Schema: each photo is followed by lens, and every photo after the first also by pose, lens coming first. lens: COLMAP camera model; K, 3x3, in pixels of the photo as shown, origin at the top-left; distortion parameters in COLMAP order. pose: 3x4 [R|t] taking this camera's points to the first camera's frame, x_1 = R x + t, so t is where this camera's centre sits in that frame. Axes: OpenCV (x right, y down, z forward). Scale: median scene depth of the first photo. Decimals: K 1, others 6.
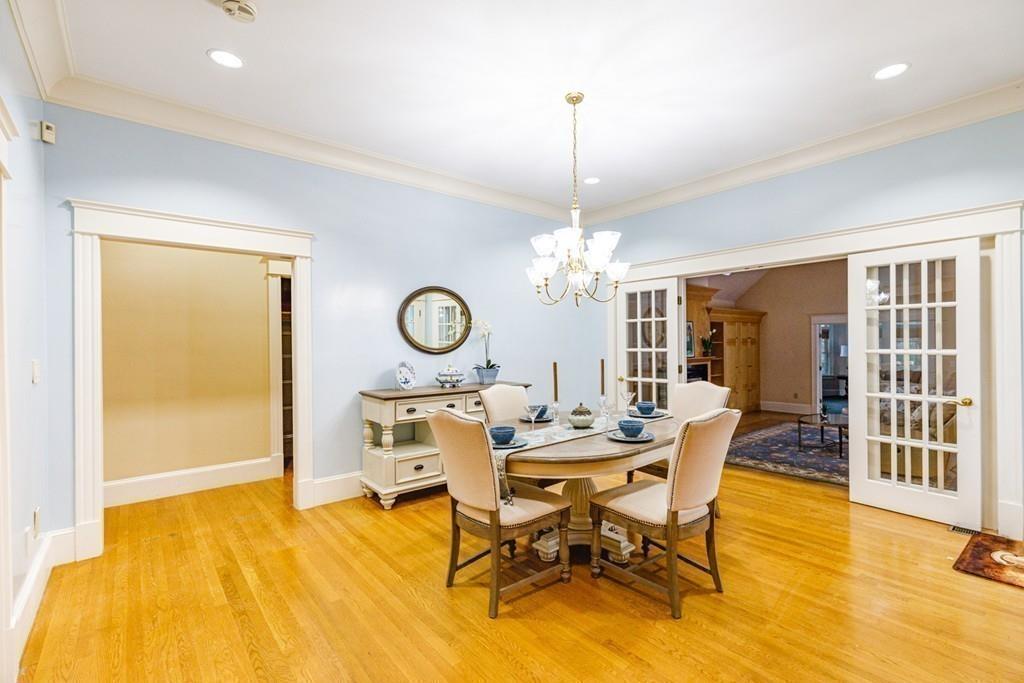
lens RADIAL K [[464.8, 0, 515.7], [0, 464.8, 340.7], [0, 0, 1]] dist [0.007999, -0.001015]
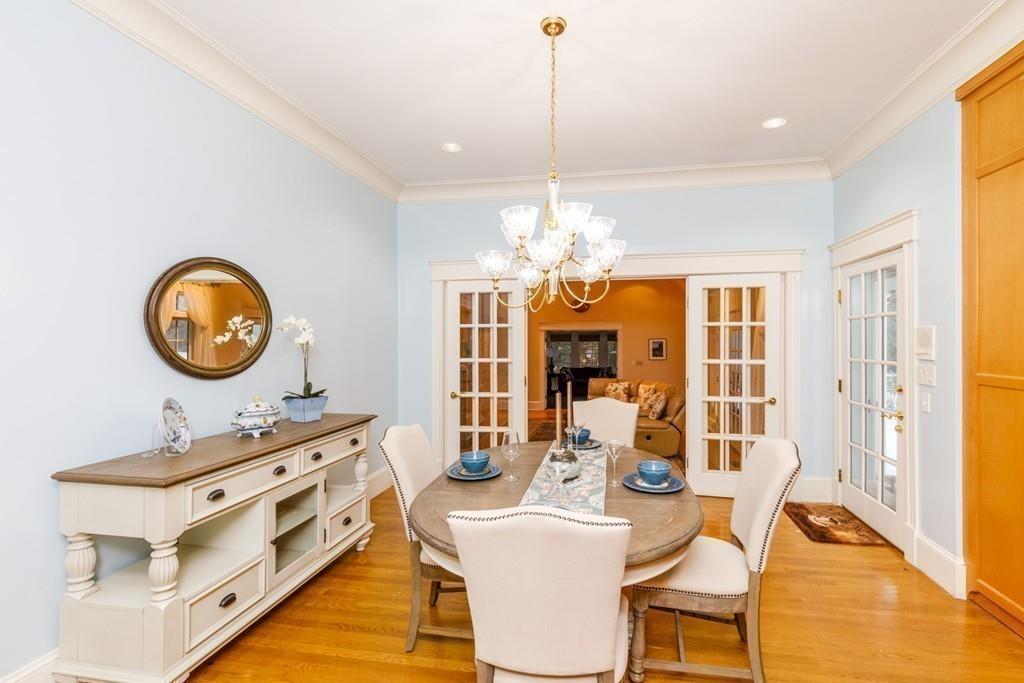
lens RADIAL K [[464.8, 0, 522.0], [0, 464.8, 337.7], [0, 0, 1]] dist [0.007999, -0.001015]
pose [[0.761120, 0.007633, 0.648566, -0.284663], [-0.006343, 0.999971, -0.004326, -0.023943], [-0.648580, -0.000821, 0.761146, 0.358746]]
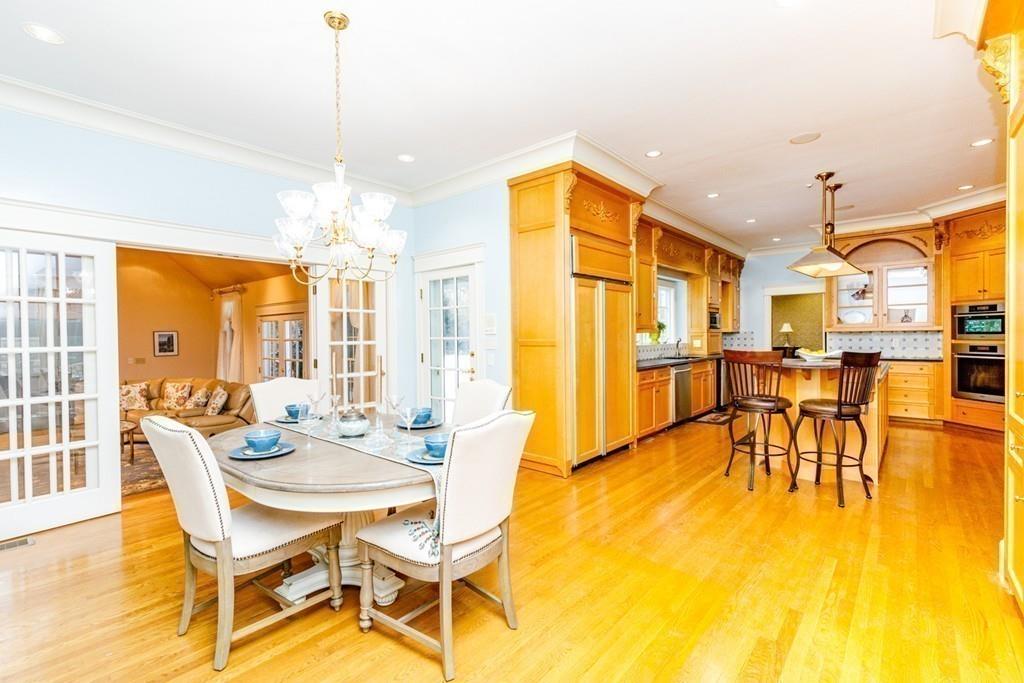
lens RADIAL K [[464.8, 0, 515.0], [0, 464.8, 336.0], [0, 0, 1]] dist [0.007999, -0.001015]
pose [[-0.166696, 0.004963, 0.985996, -0.512990], [0.003626, 0.999984, -0.004420, 0.009415], [-0.986002, 0.002838, -0.166711, 0.615298]]
